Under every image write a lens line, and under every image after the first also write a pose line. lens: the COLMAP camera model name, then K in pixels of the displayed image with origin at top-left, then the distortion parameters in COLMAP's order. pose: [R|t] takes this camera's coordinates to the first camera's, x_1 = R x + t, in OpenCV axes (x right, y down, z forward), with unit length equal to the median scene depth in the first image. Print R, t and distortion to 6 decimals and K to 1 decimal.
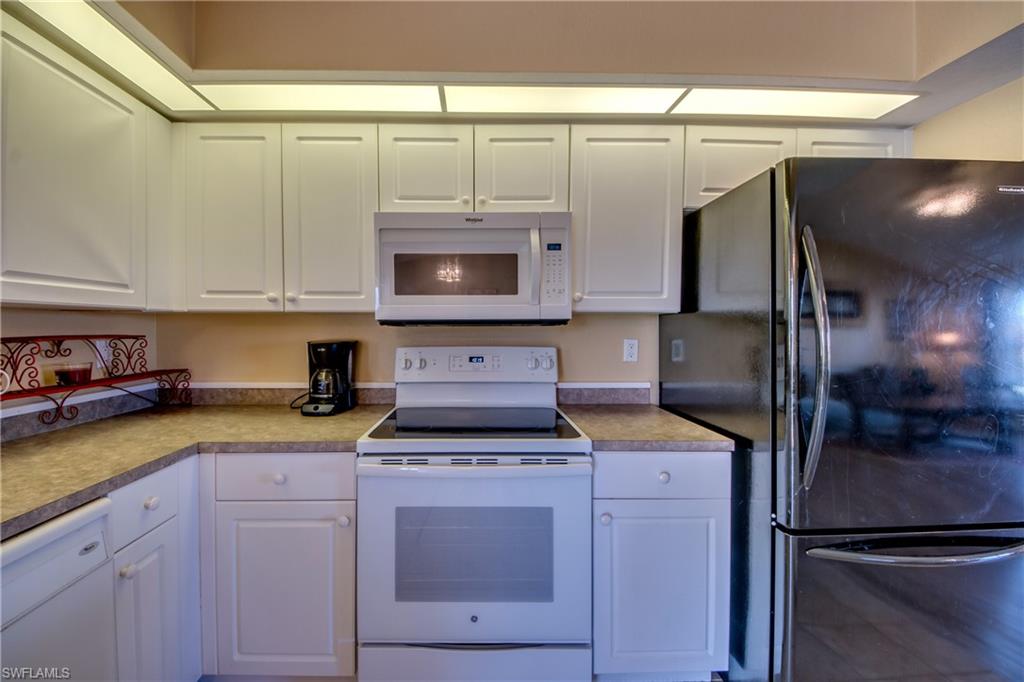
lens RADIAL K [[396.3, 0, 490.2], [0, 396.3, 337.9], [0, 0, 1]] dist [-0.010825, -0.000495]
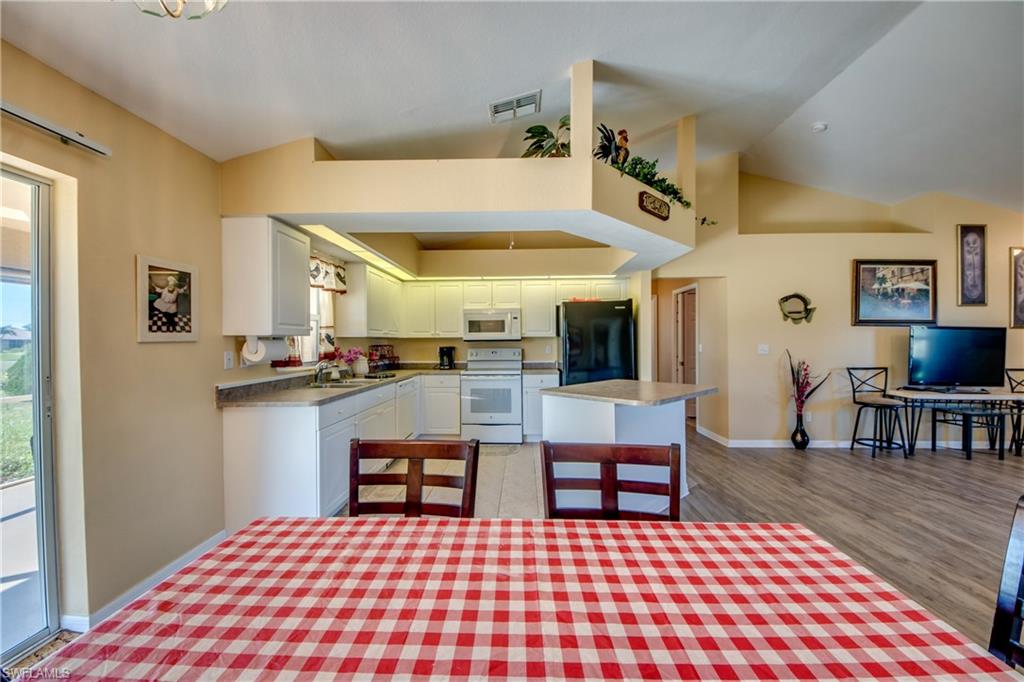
lens RADIAL K [[395.2, 0, 513.8], [0, 395.2, 344.0], [0, 0, 1]] dist [0.000971, -0.009229]
pose [[0.997865, -0.006055, -0.065030, 0.351559], [0.004778, 0.999793, -0.019777, 0.055683], [0.065137, 0.019424, 0.997687, -2.258882]]
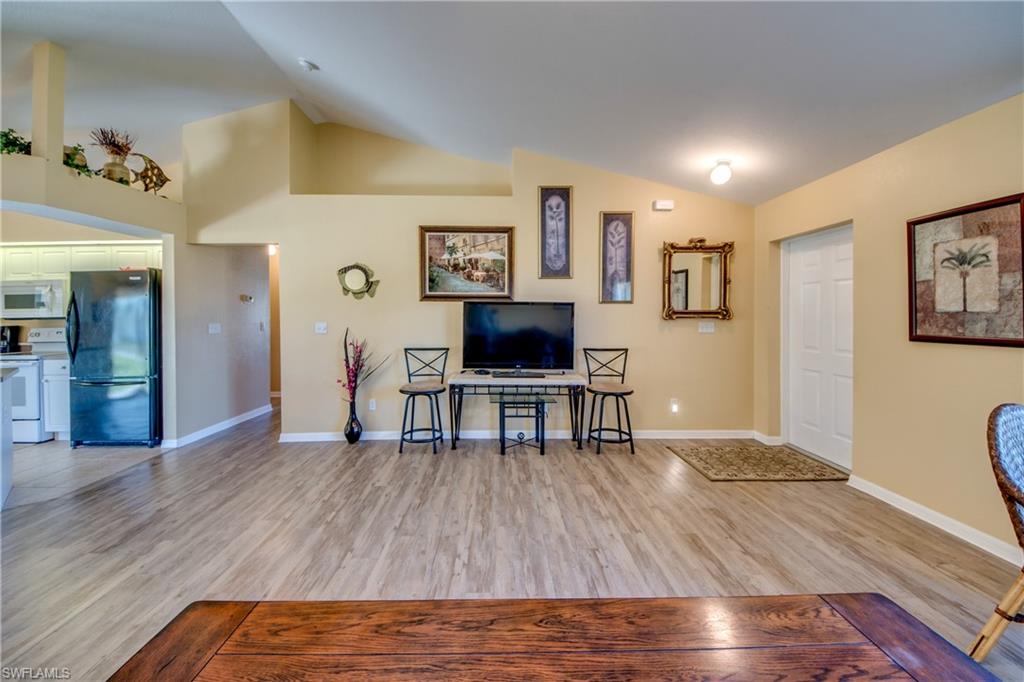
lens RADIAL K [[383.4, 0, 508.0], [0, 383.4, 320.8], [0, 0, 1]] dist [0.011624, -0.000085]
pose [[0.999795, -0.009322, -0.017995, 3.340555], [0.009035, 0.999832, -0.015935, 0.050935], [0.018140, 0.015769, 0.999711, -1.696179]]
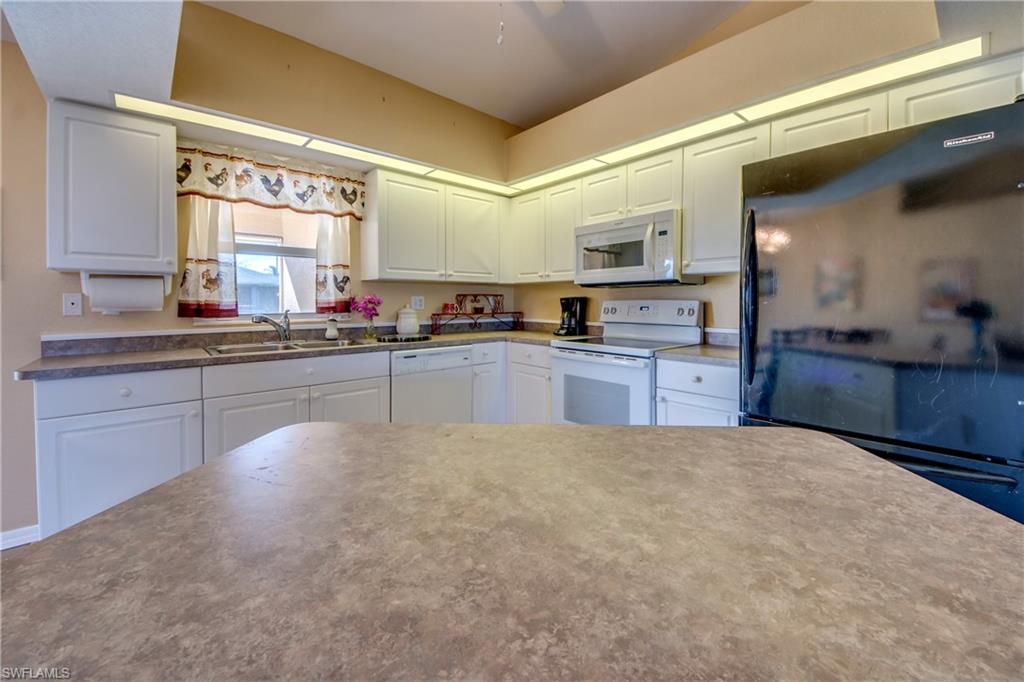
lens RADIAL K [[407.4, 0, 527.5], [0, 407.4, 308.7], [0, 0, 1]] dist [0.001261, -0.011128]
pose [[0.652083, 0.011967, -0.758053, 0.994950], [-0.017249, 0.999851, 0.000946, 0.070830], [0.757951, 0.012459, 0.652192, -0.424139]]
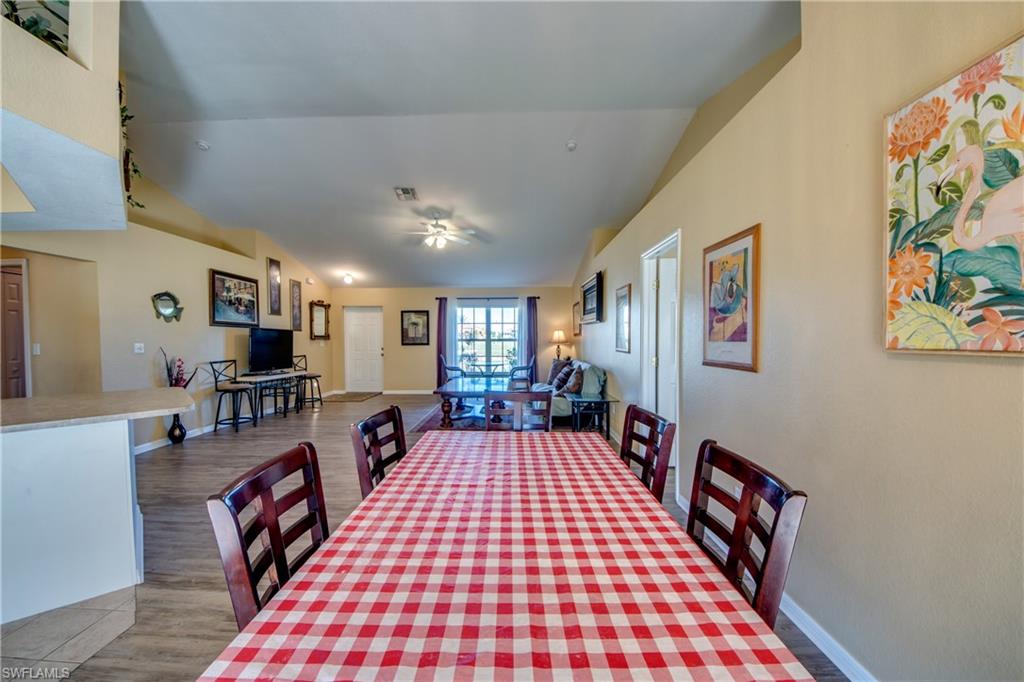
lens RADIAL K [[386.9, 0, 498.3], [0, 386.9, 346.6], [0, 0, 1]] dist [-0.009265, -0.000145]
pose [[0.065850, -0.028344, 0.997427, -0.498279], [0.030231, 0.999194, 0.026398, 0.041808], [-0.997371, 0.028415, 0.066654, -1.870062]]
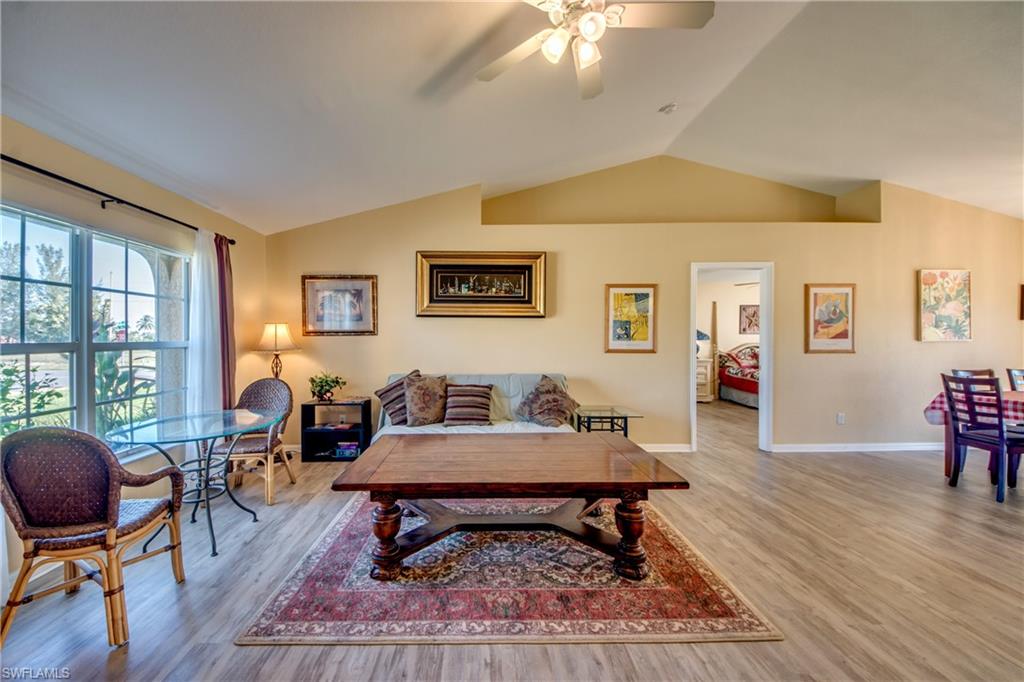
lens RADIAL K [[396.3, 0, 490.2], [0, 396.3, 337.9], [0, 0, 1]] dist [-0.010825, -0.000495]
pose [[-0.999668, -0.002338, 0.025659, 3.339913], [-0.001649, 0.999639, 0.026833, 0.010173], [-0.025712, 0.026782, -0.999311, 0.211758]]
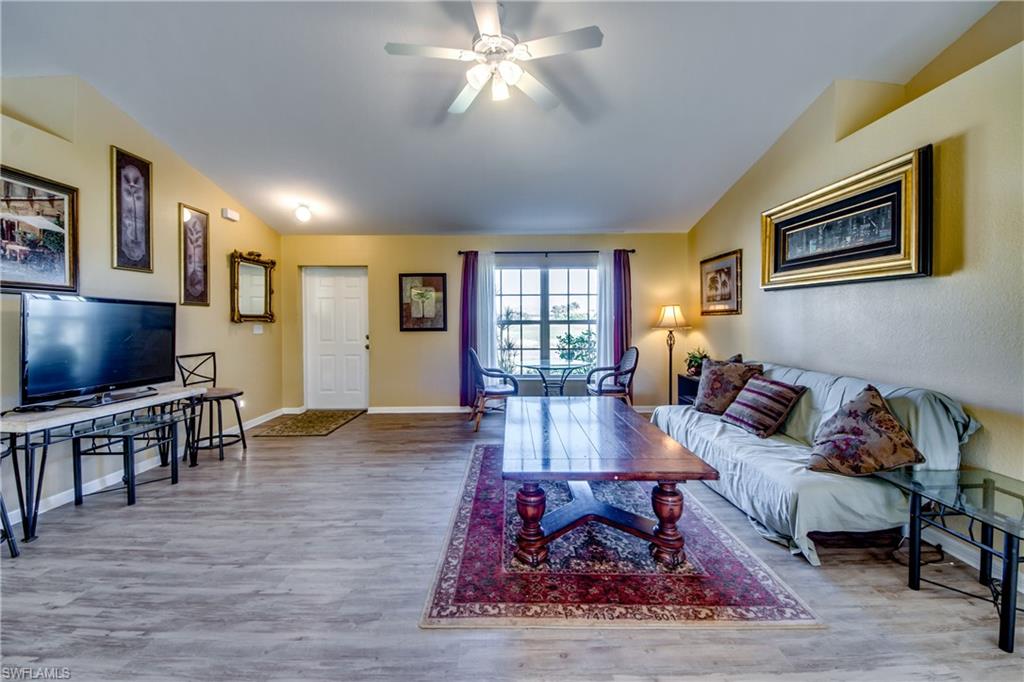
lens RADIAL K [[398.4, 0, 505.2], [0, 398.4, 322.7], [0, 0, 1]] dist [-0.012169, -0.000601]
pose [[0.037761, -0.013220, 0.999199, 1.609883], [0.032467, 0.999401, 0.011996, 0.039624], [-0.998759, 0.031988, 0.038168, -1.143355]]
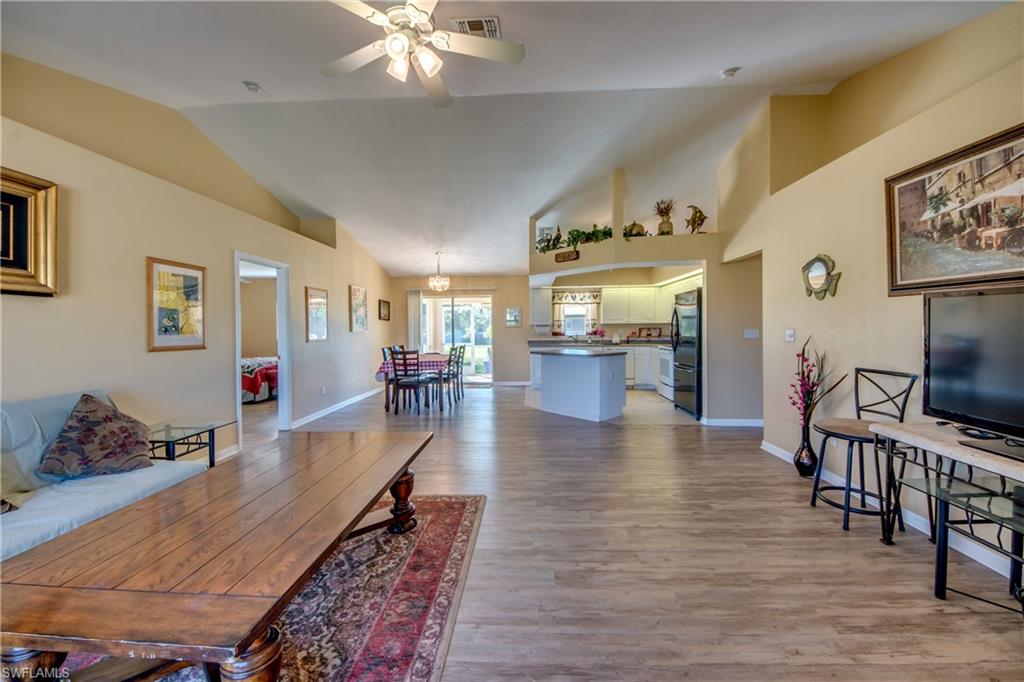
lens RADIAL K [[388.9, 0, 514.8], [0, 388.9, 328.8], [0, 0, 1]] dist [0.000106, -0.000308]
pose [[-0.059264, -0.000505, -0.998242, 4.464552], [-0.017420, 0.999848, 0.000528, 0.037047], [0.998090, 0.017420, -0.059264, -0.623099]]
